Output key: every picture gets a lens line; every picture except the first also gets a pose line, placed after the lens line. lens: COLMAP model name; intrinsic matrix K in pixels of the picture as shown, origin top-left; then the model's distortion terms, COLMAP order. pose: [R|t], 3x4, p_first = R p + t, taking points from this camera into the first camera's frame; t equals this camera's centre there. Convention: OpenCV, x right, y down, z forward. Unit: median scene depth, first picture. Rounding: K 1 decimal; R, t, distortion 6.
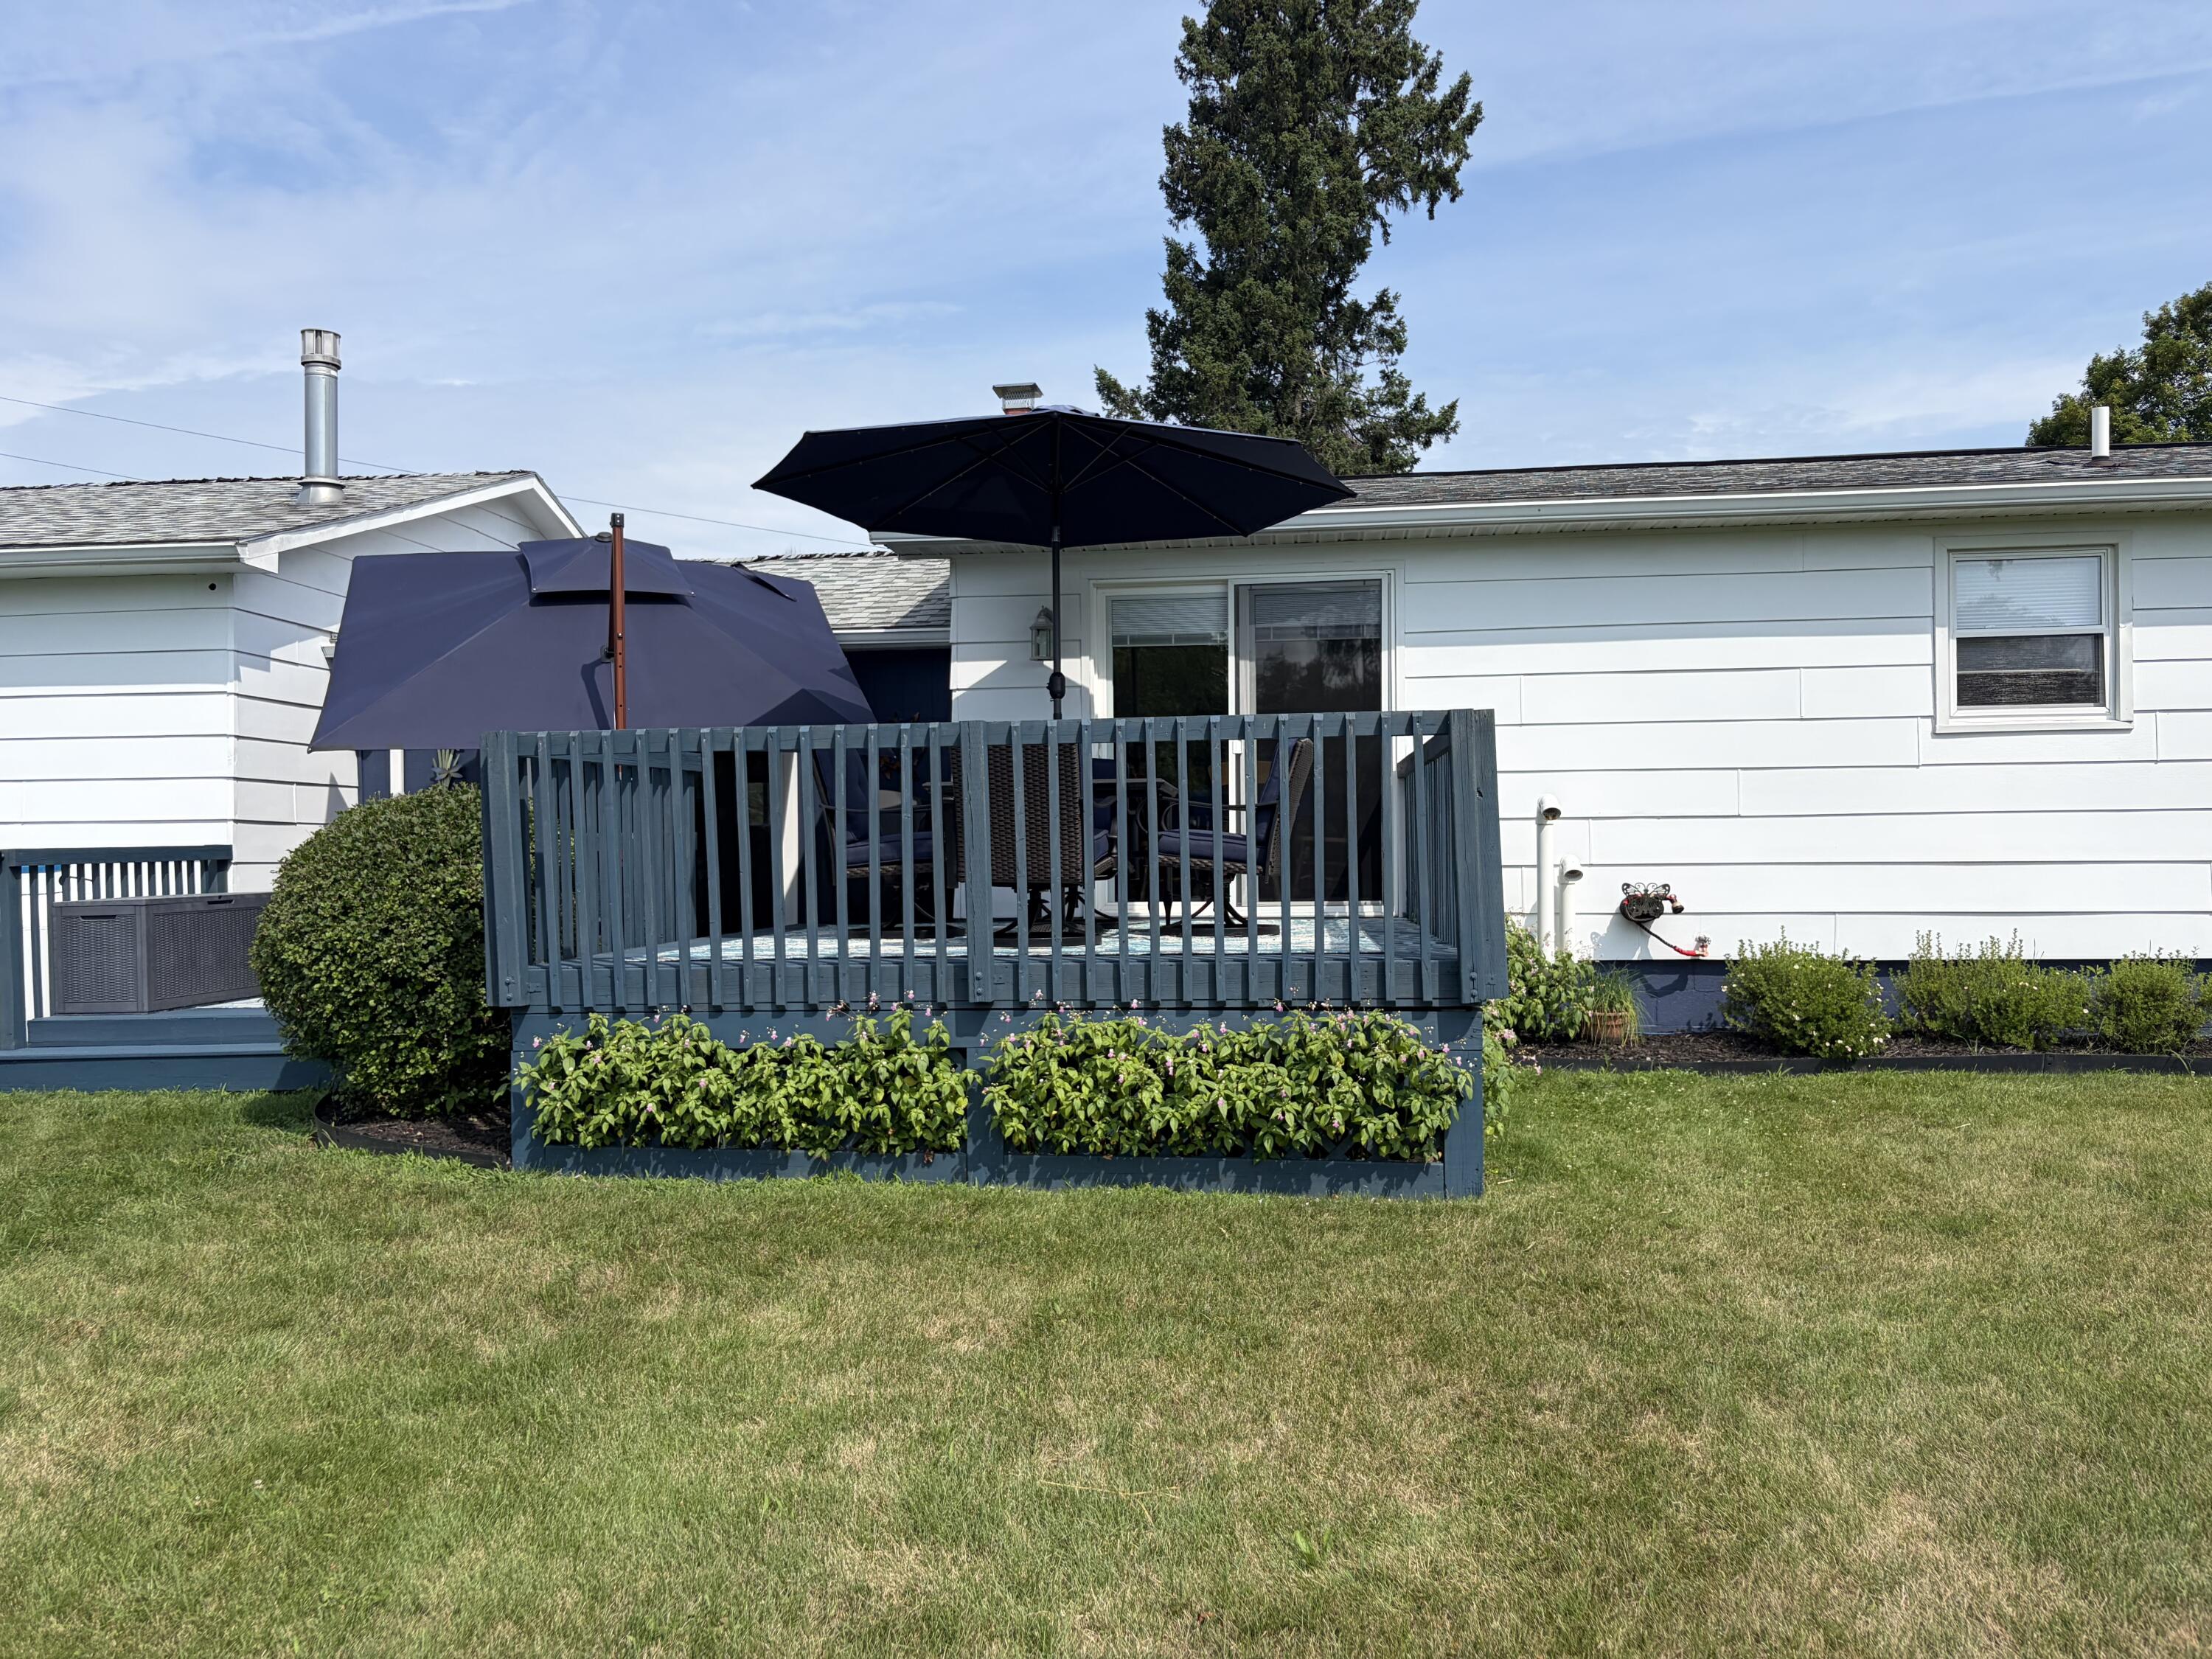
lens RADIAL K [[1689.2, 0, 1046.3], [0, 1689.2, 817.6], [0, 0, 1]] dist [-0.002257, 0.007819]
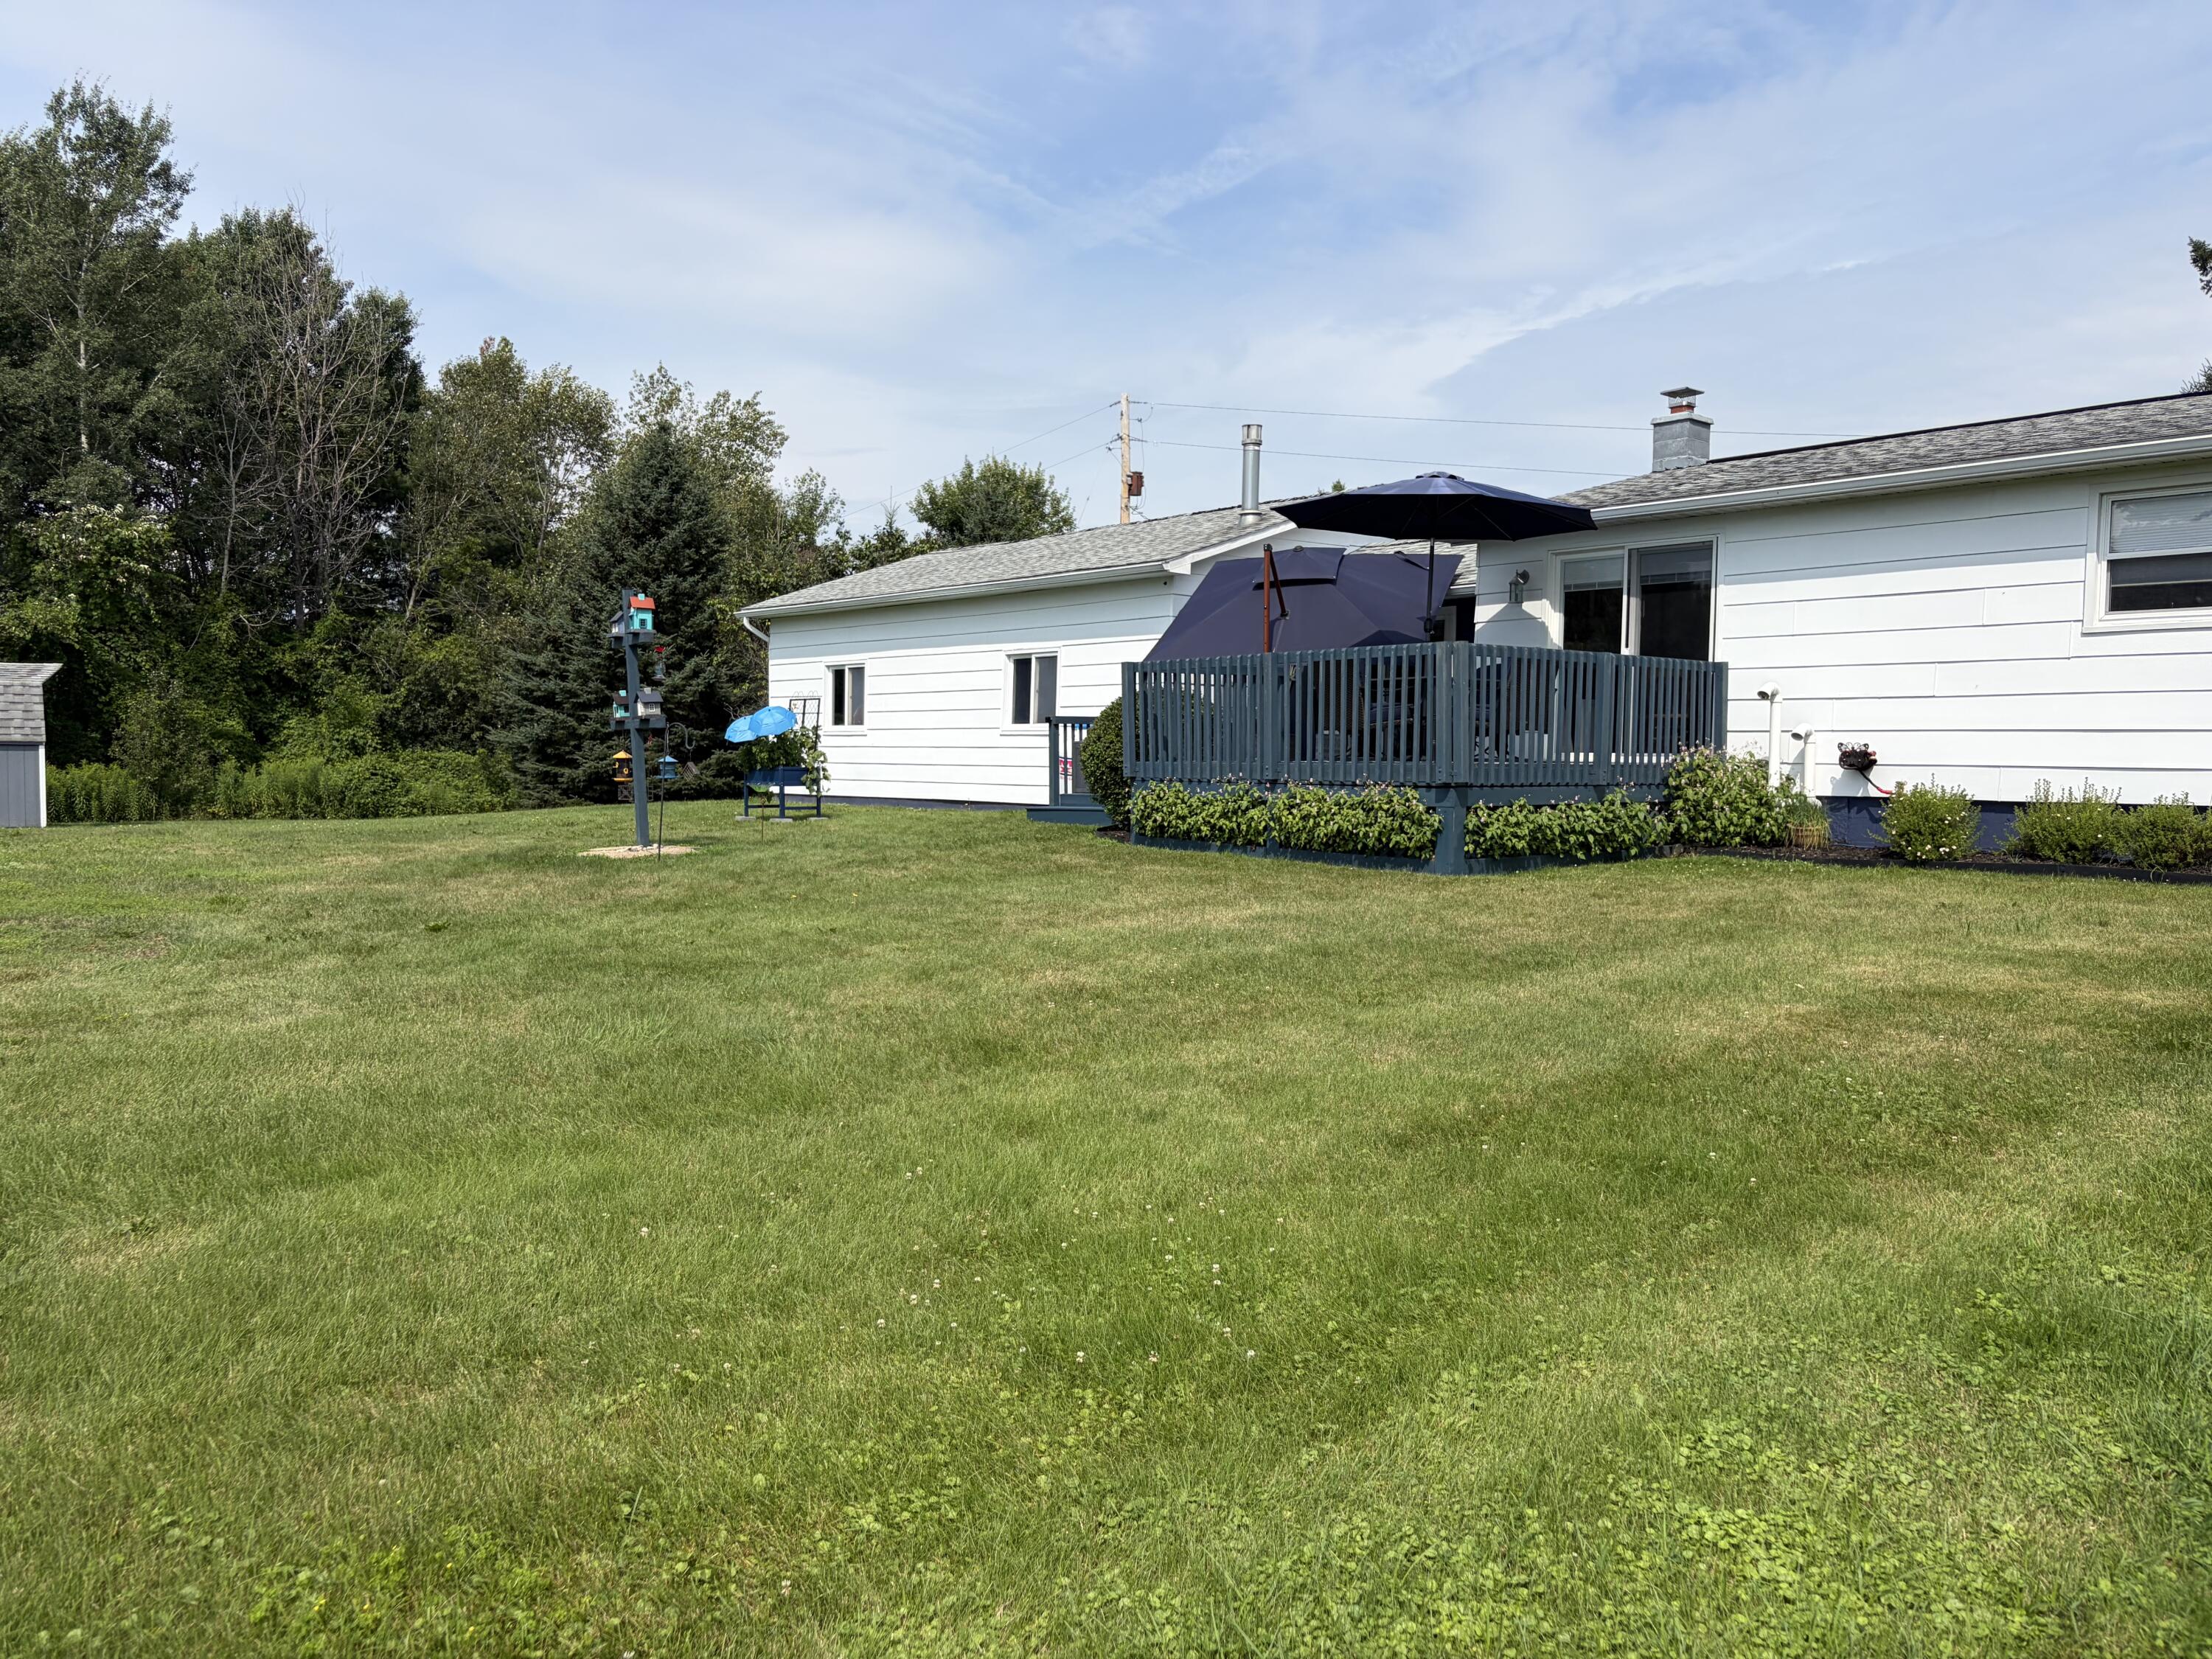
lens RADIAL K [[1686.3, 0, 1109.7], [0, 1686.3, 822.5], [0, 0, 1]] dist [0.053567, -0.009899]
pose [[0.714689, 0.052311, -0.697484, 0.882532], [-0.005327, 0.997577, 0.069360, 0.008436], [0.699422, -0.045855, 0.713236, -0.478011]]
